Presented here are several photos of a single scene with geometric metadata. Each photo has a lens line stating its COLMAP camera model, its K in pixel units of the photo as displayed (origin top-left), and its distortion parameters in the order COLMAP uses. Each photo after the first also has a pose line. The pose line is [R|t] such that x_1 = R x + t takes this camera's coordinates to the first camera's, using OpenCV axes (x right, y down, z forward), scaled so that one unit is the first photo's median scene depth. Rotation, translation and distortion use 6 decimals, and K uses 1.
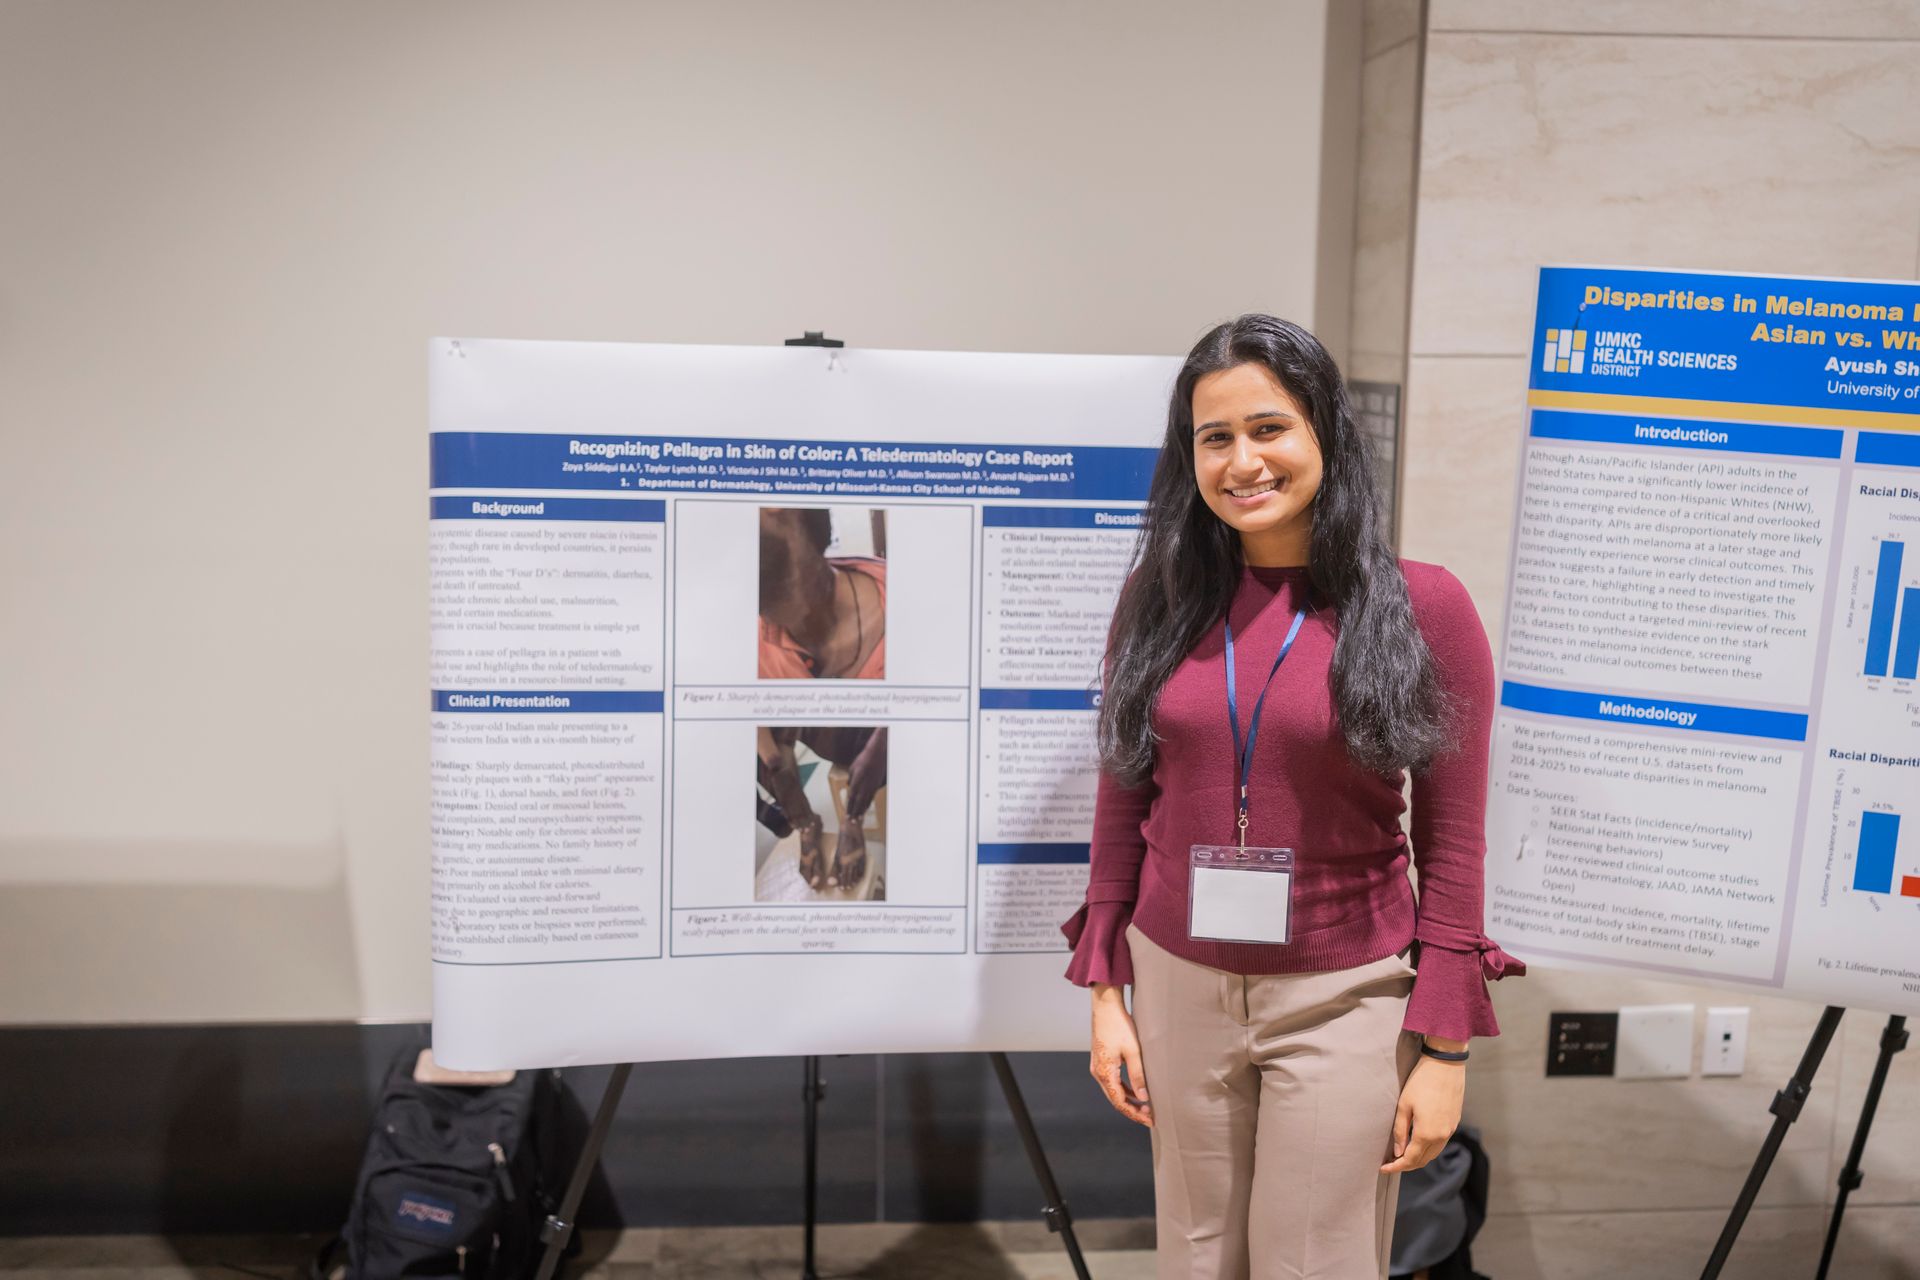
lens RADIAL K [[1818.6, 0, 964.5], [0, 1818.6, 638.1], [0, 0, 1]] dist [0.015930, -0.035425]
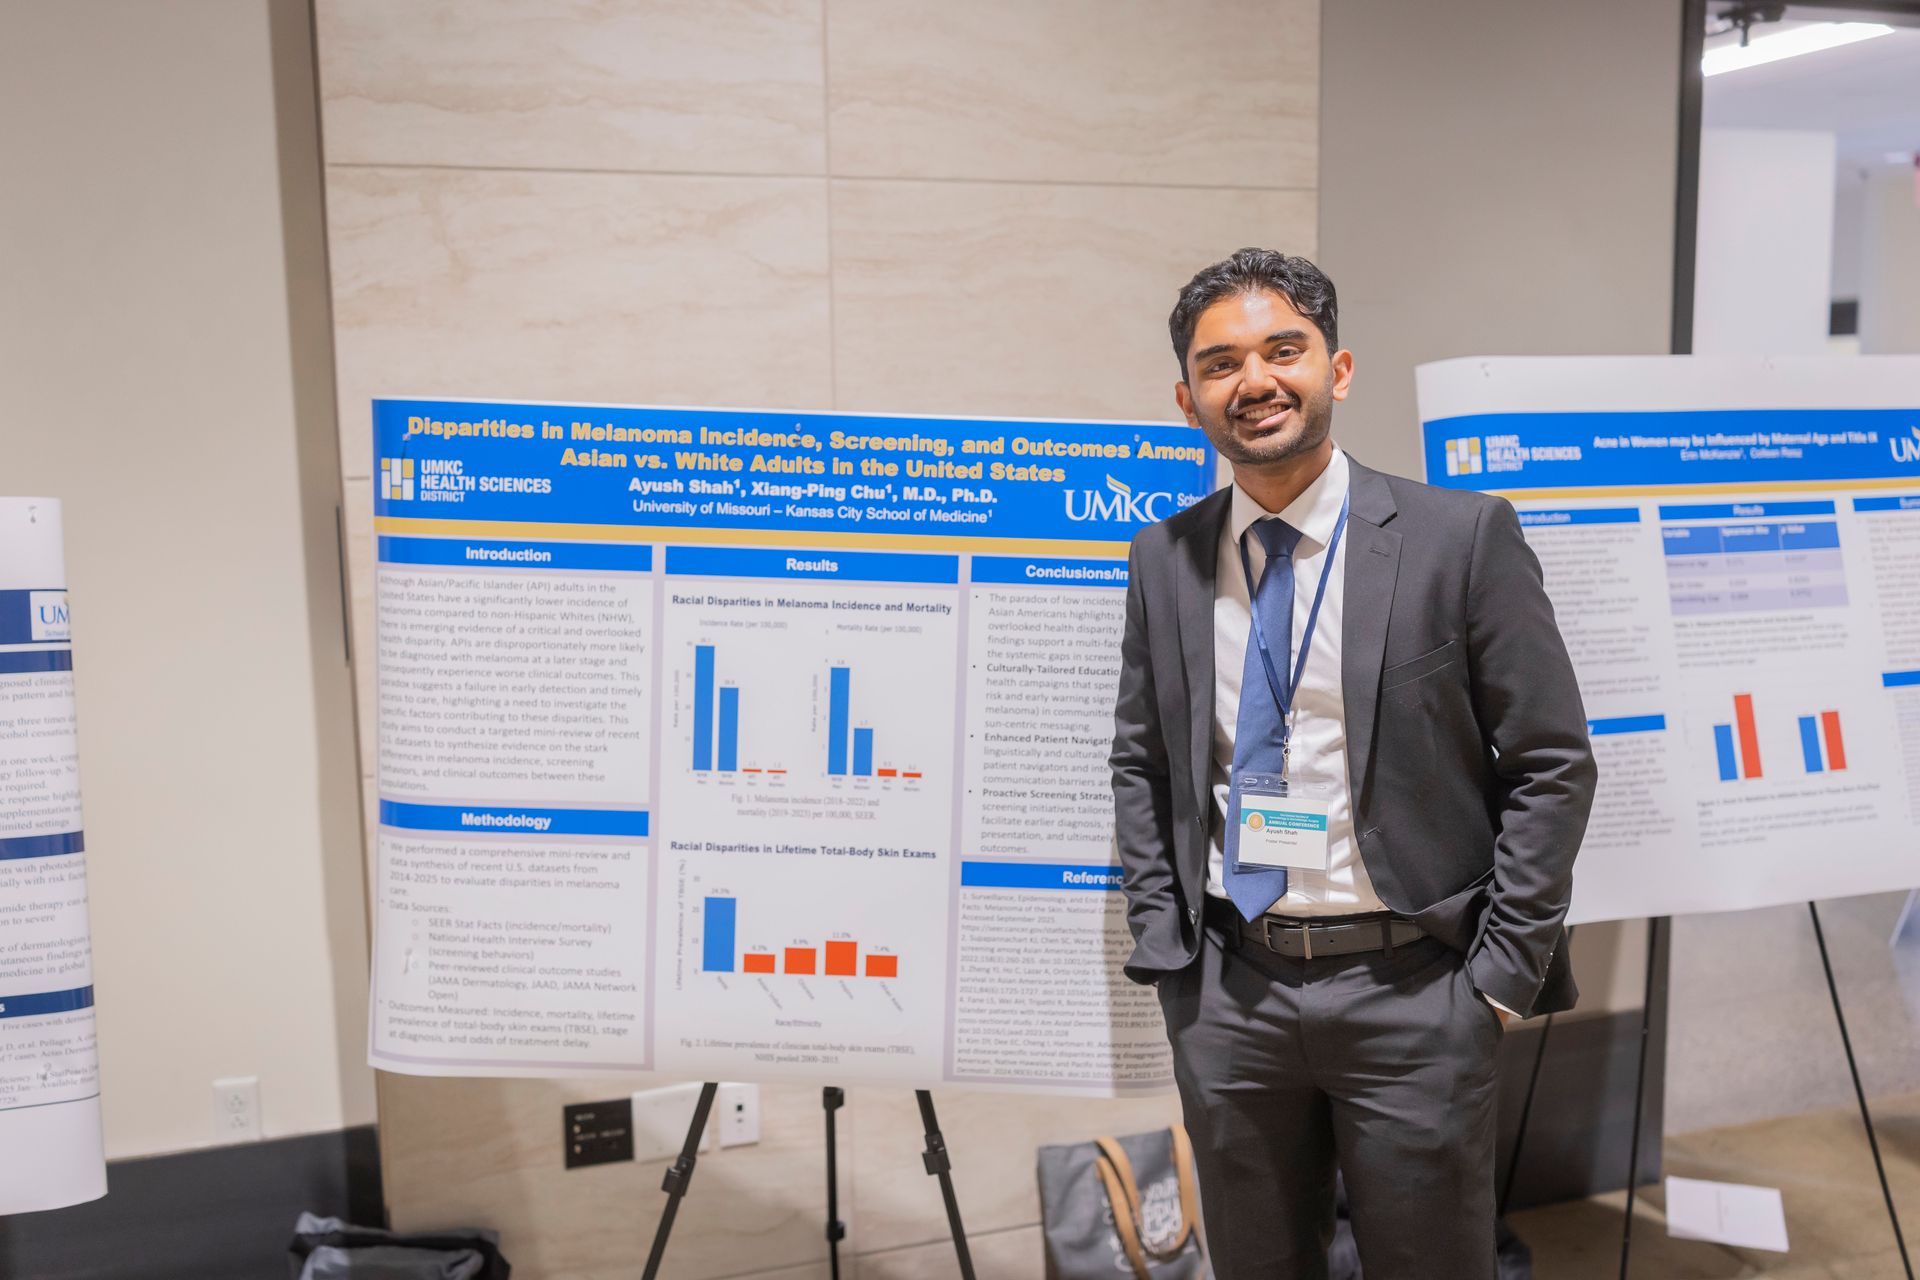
lens RADIAL K [[1818.6, 0, 964.5], [0, 1818.6, 638.1], [0, 0, 1]] dist [0.015930, -0.035425]
pose [[0.964118, -0.058377, 0.258977, 0.366740], [0.068670, 0.997162, -0.030871, -0.013199], [-0.256440, 0.047547, 0.965390, -0.078428]]
